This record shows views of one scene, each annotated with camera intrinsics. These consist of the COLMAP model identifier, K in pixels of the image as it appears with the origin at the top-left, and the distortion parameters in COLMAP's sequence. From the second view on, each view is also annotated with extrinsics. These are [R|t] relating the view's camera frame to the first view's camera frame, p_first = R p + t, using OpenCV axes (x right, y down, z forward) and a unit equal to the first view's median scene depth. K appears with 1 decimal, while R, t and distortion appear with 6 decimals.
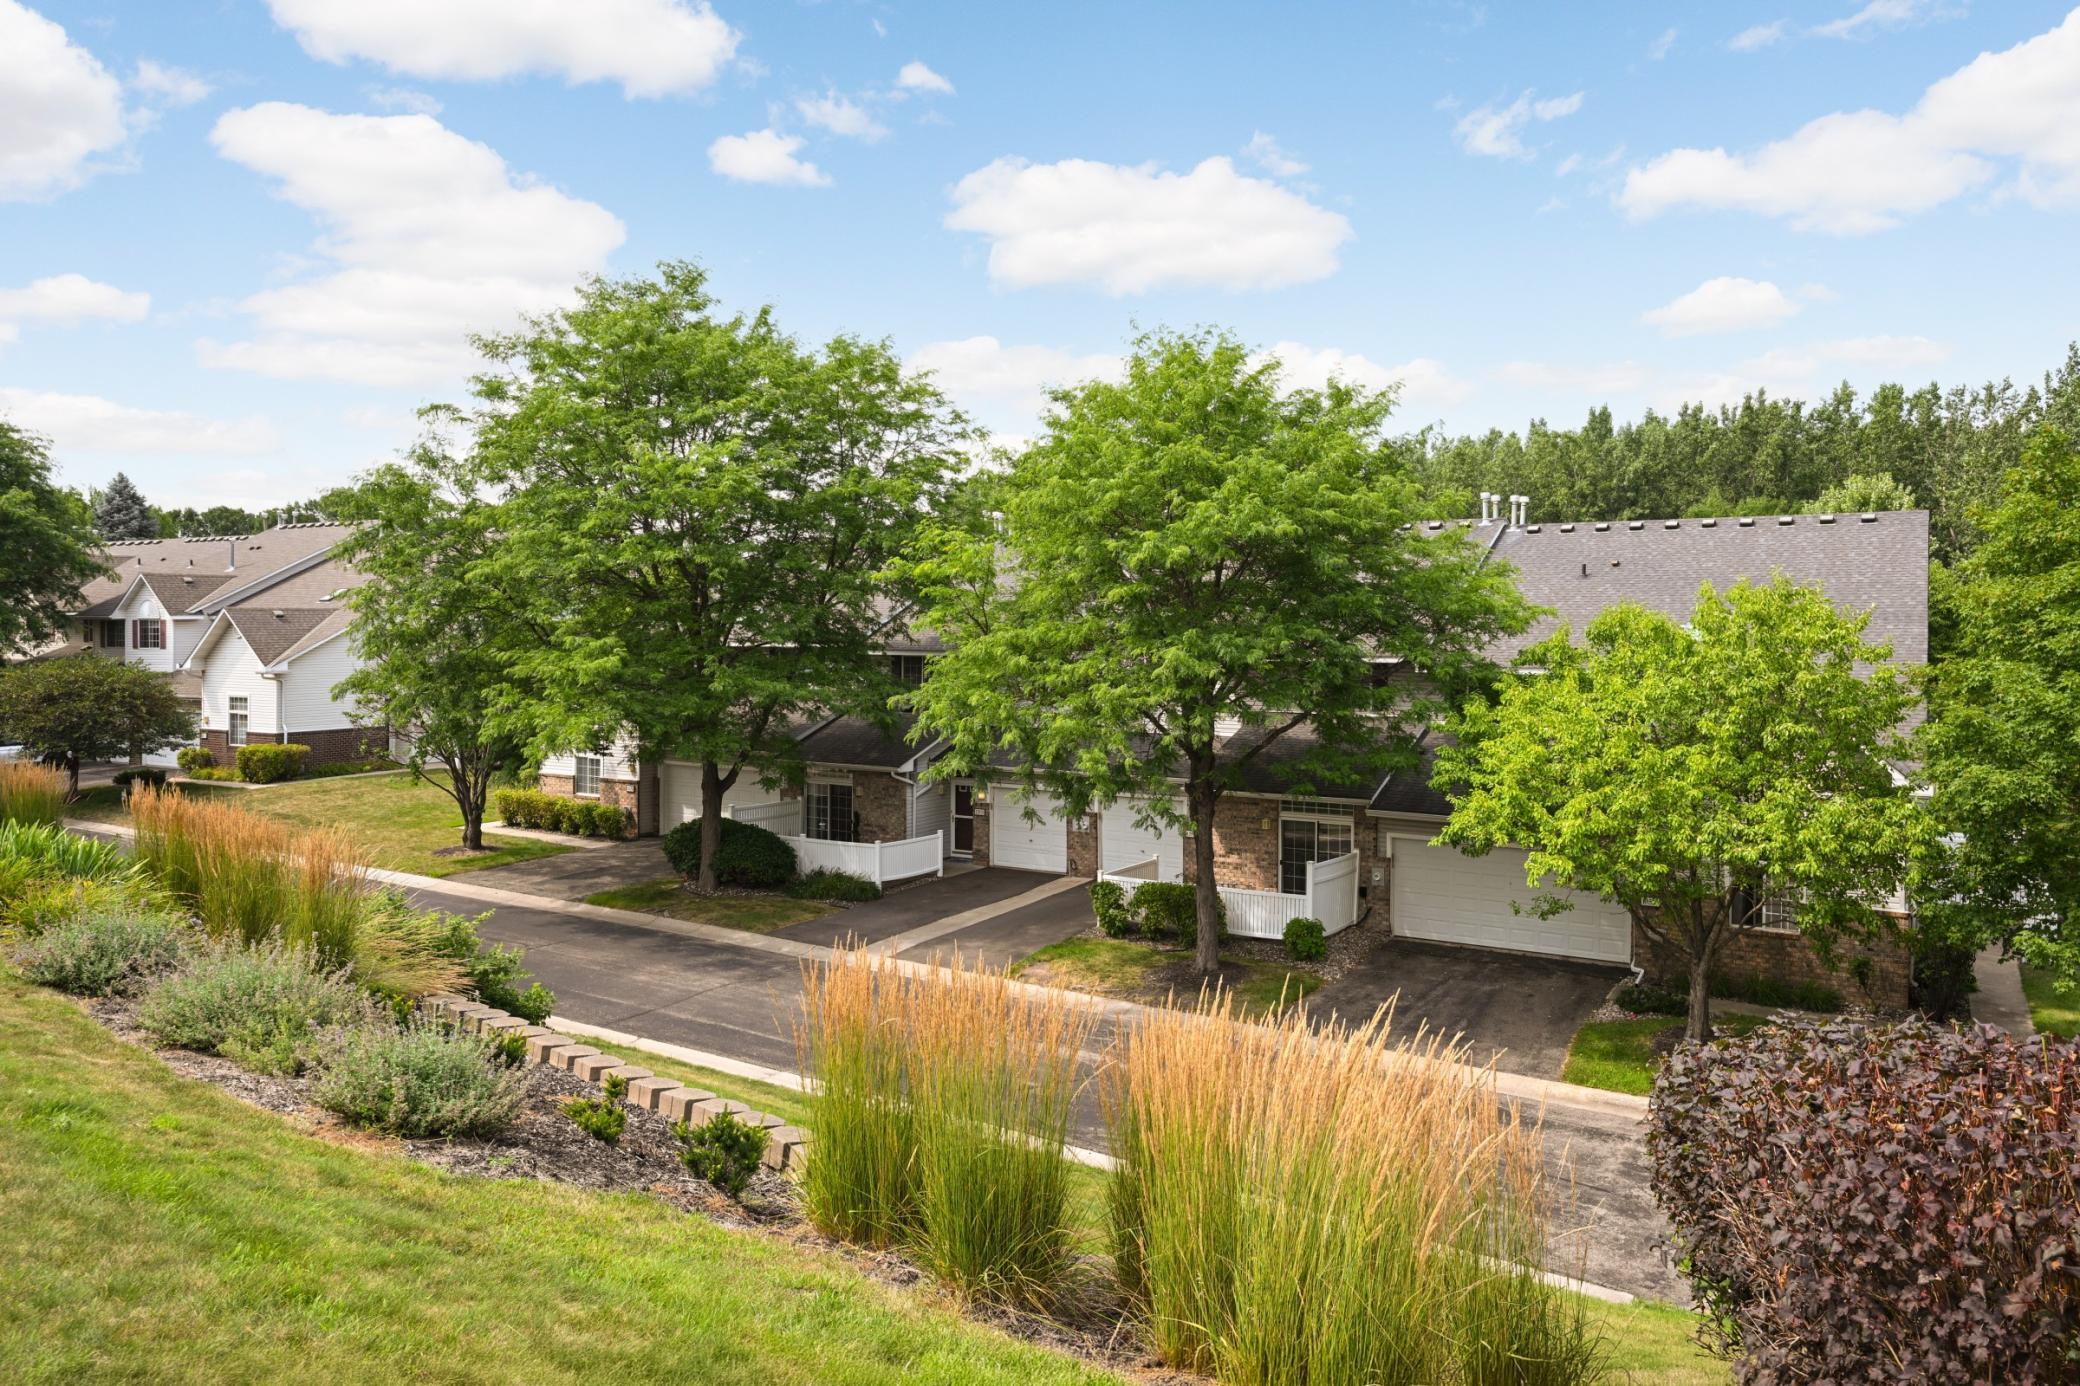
lens RADIAL K [[1158.7, 0, 1044.9], [0, 1158.7, 646.9], [0, 0, 1]] dist [0.000648, -0.000232]
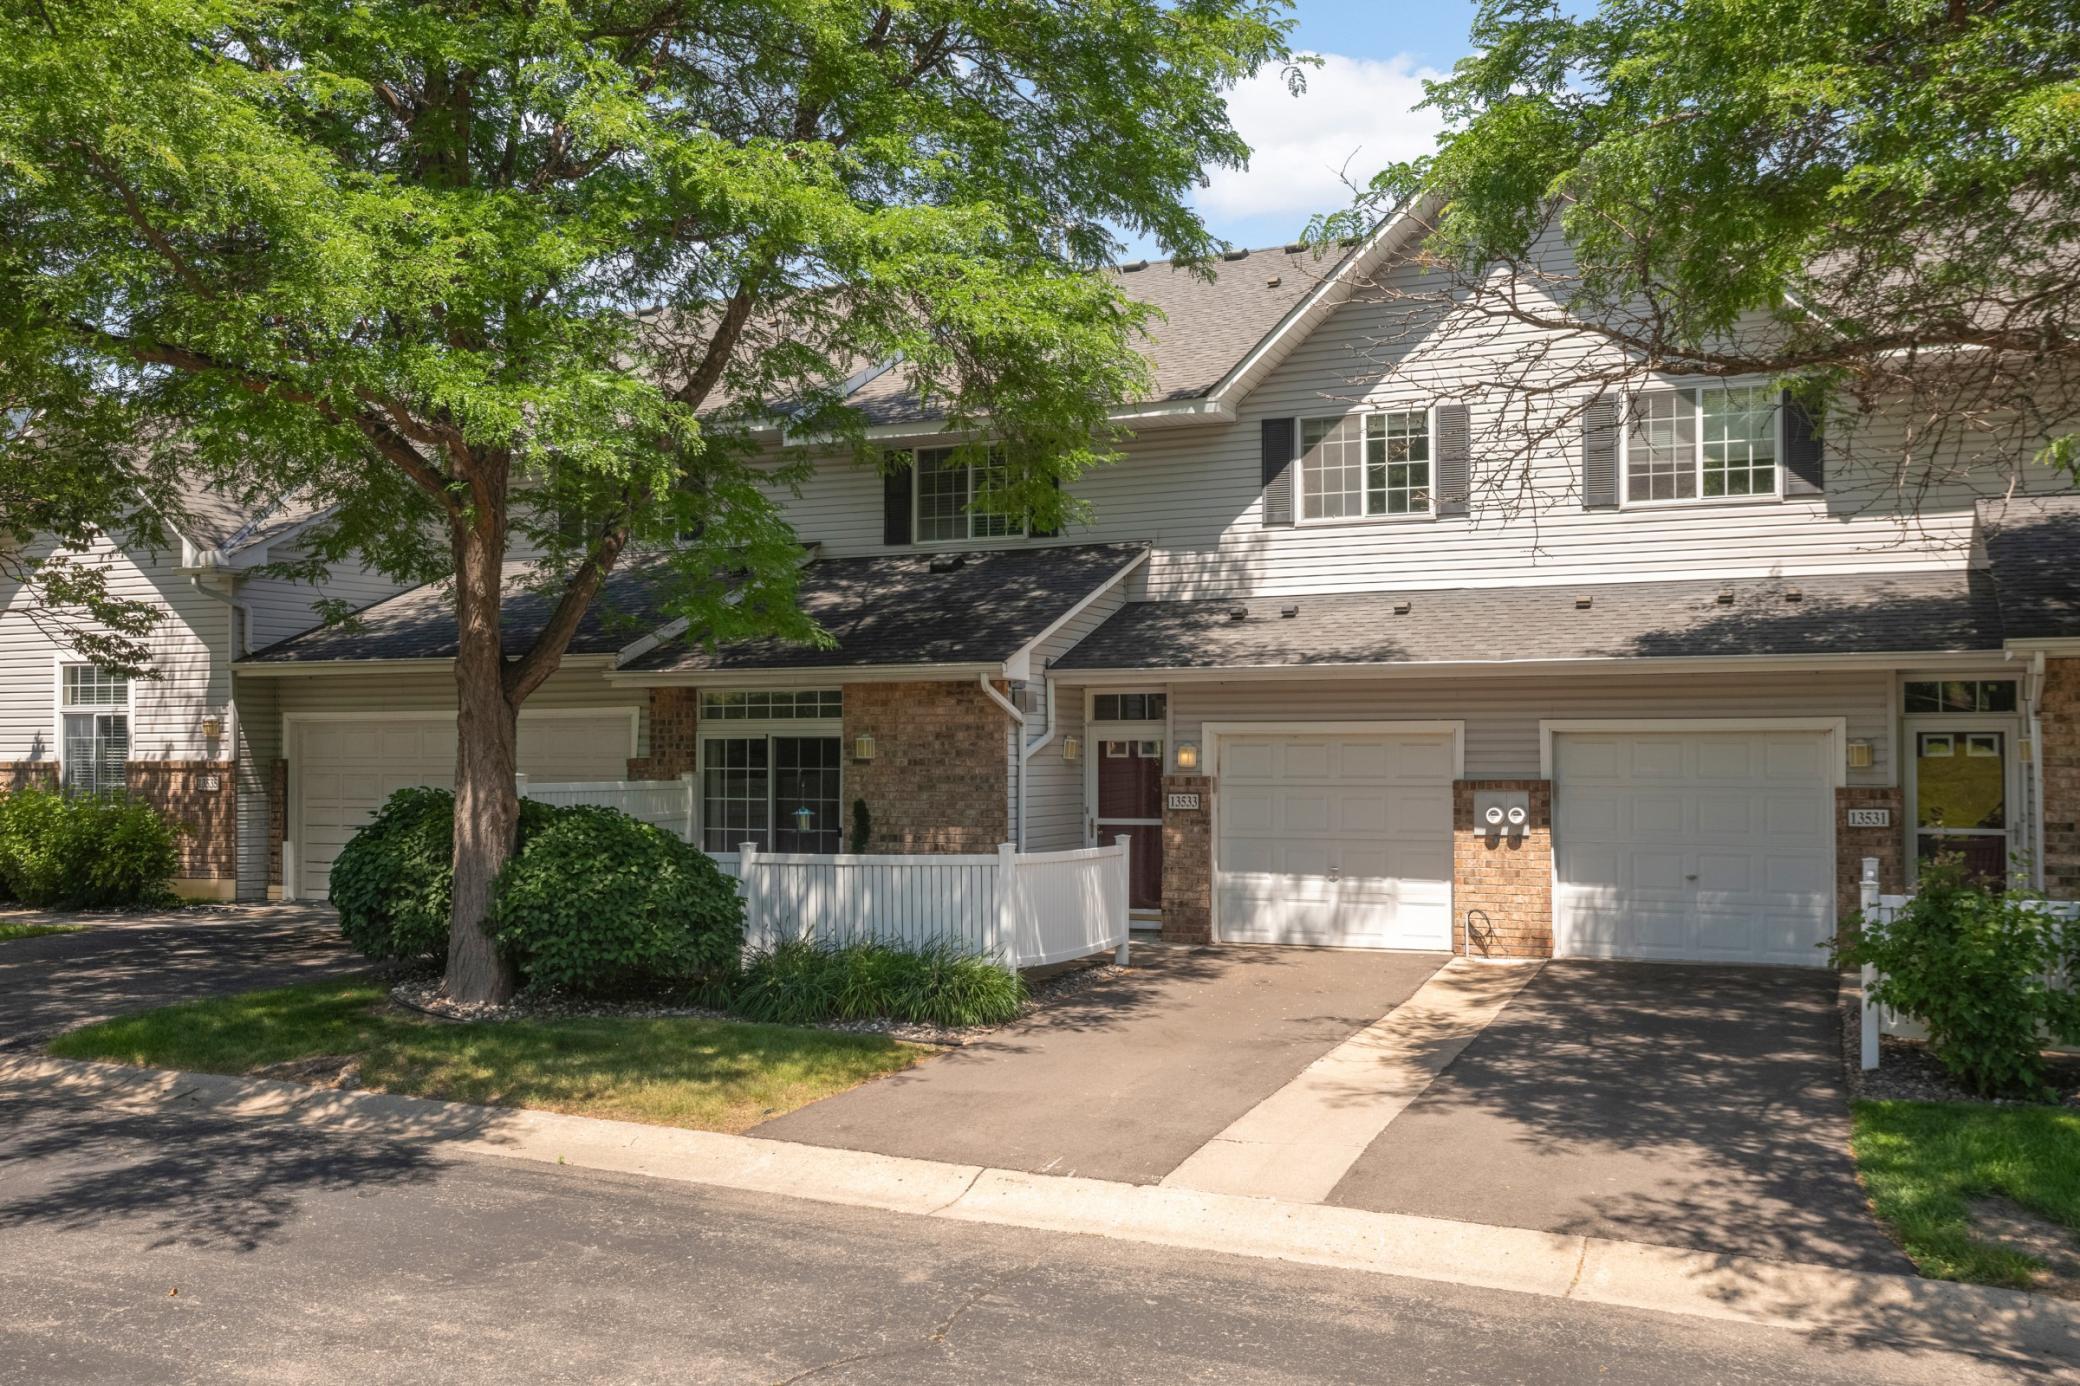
lens RADIAL K [[1685.3, 0, 1040.0], [0, 1685.3, 693.0], [0, 0, 1]] dist [-0.002509, -0.000896]
pose [[0.992859, -0.004191, 0.119219, -0.170920], [0.006308, 0.999829, -0.017388, 0.118235], [-0.119125, 0.018016, 0.992716, 0.466005]]
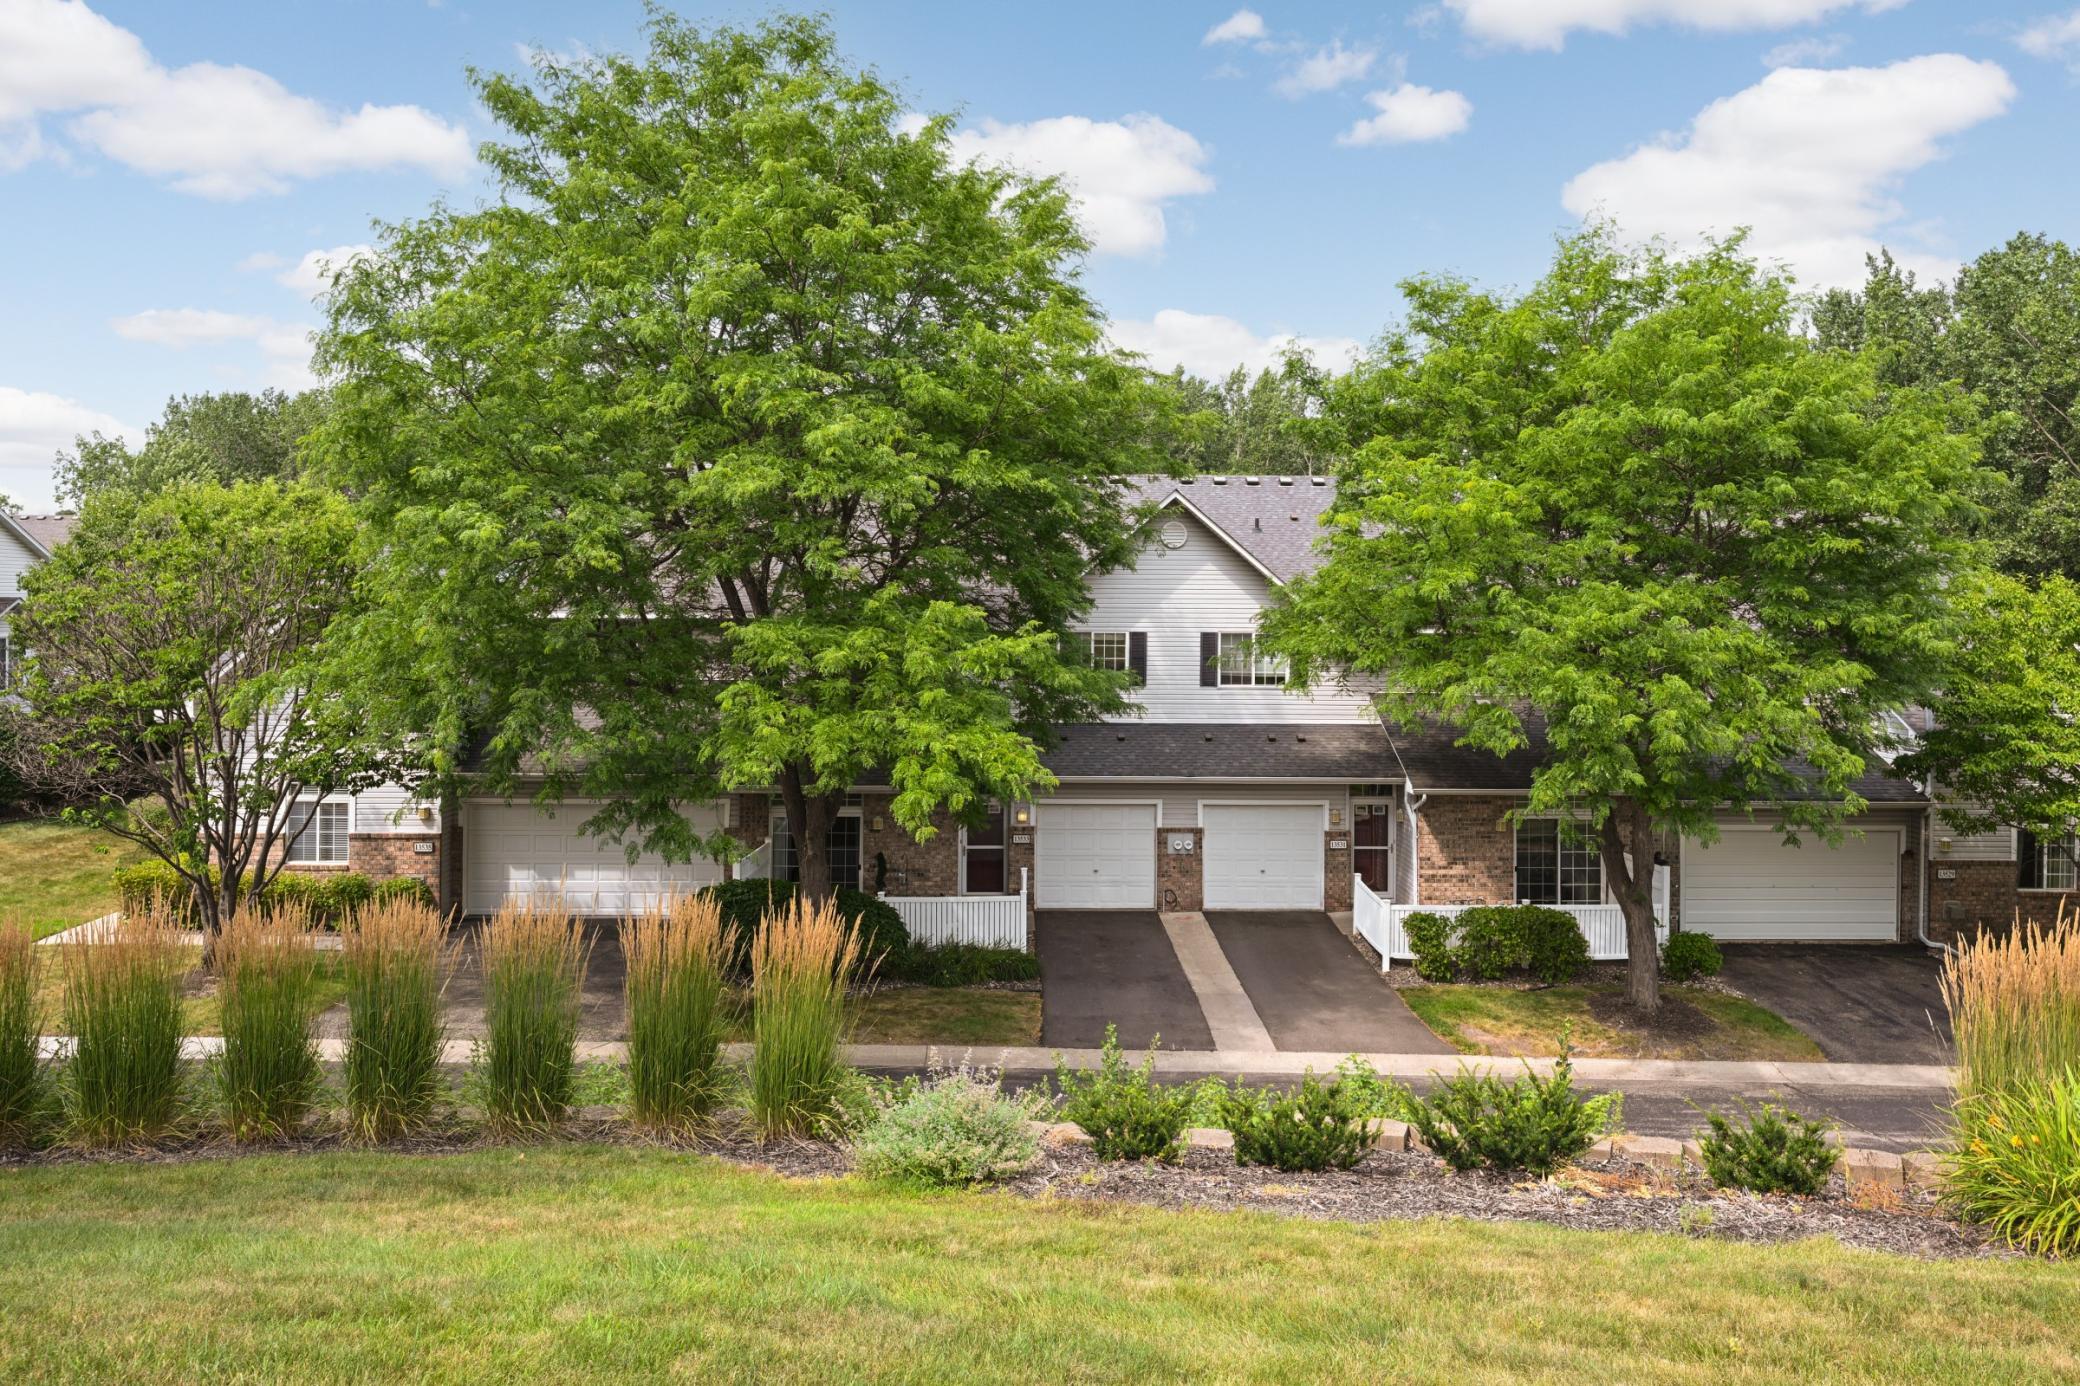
lens RADIAL K [[1317.6, 0, 1001.5], [0, 1317.6, 608.4], [0, 0, 1]] dist [0.001534, 0.000890]
pose [[0.877974, 0.003956, 0.478691, -0.482076], [0.001234, 0.999944, -0.010528, 0.003015], [-0.478706, 0.009834, 0.877920, 0.264177]]
